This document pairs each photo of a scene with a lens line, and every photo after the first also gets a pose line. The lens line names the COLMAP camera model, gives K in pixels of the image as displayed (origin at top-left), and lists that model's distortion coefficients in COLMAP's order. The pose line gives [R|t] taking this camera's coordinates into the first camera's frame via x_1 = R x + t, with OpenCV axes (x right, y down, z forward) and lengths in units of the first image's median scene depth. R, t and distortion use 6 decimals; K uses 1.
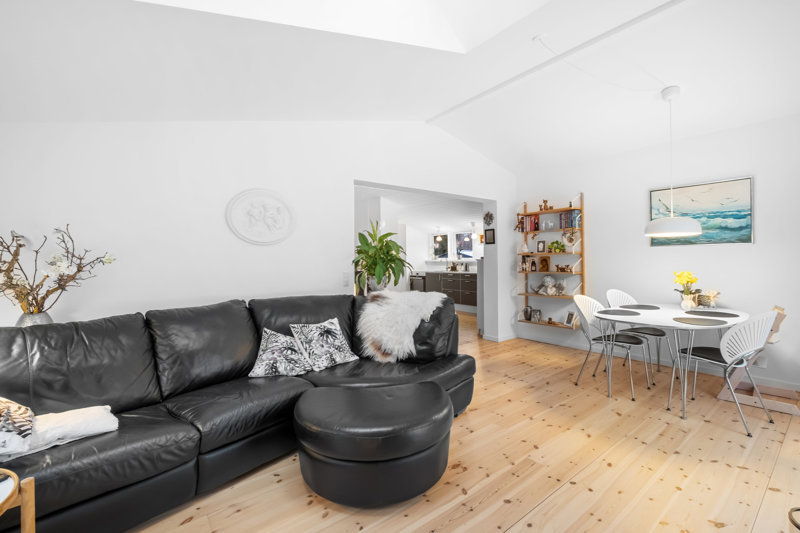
lens RADIAL K [[352.0, 0, 397.3], [0, 352.0, 258.2], [0, 0, 1]] dist [-0.000134, -0.000534]
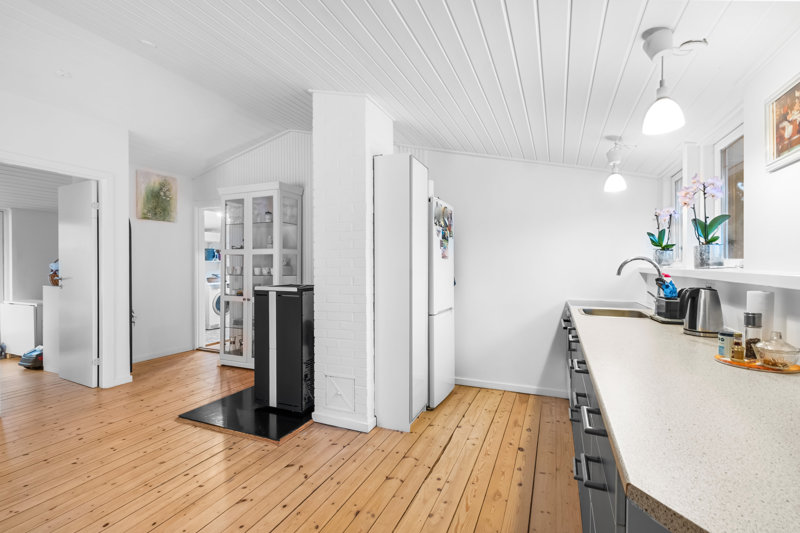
lens RADIAL K [[360.2, 0, 400.0], [0, 360.2, 266.5], [0, 0, 1]] dist [0.000795, -0.000161]
pose [[0.492228, 0.019341, -0.870252, 0.512639], [-0.004414, 0.999796, 0.019723, -0.000364], [0.870455, -0.005867, 0.492212, 1.411621]]
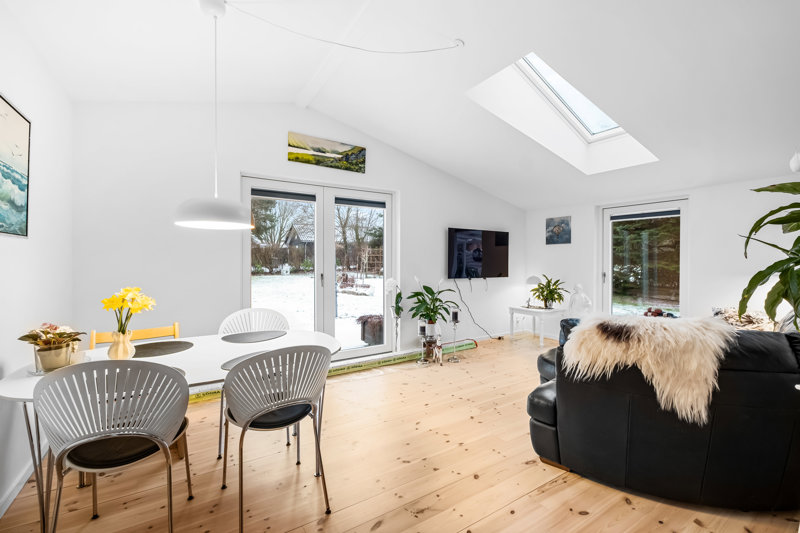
lens RADIAL K [[352.0, 0, 397.3], [0, 352.0, 258.2], [0, 0, 1]] dist [-0.000134, -0.000534]
pose [[-0.995985, 0.009266, 0.089044, 0.259025], [0.008468, 0.999921, -0.009332, 0.001607], [-0.089124, -0.008540, -0.995984, 1.072370]]
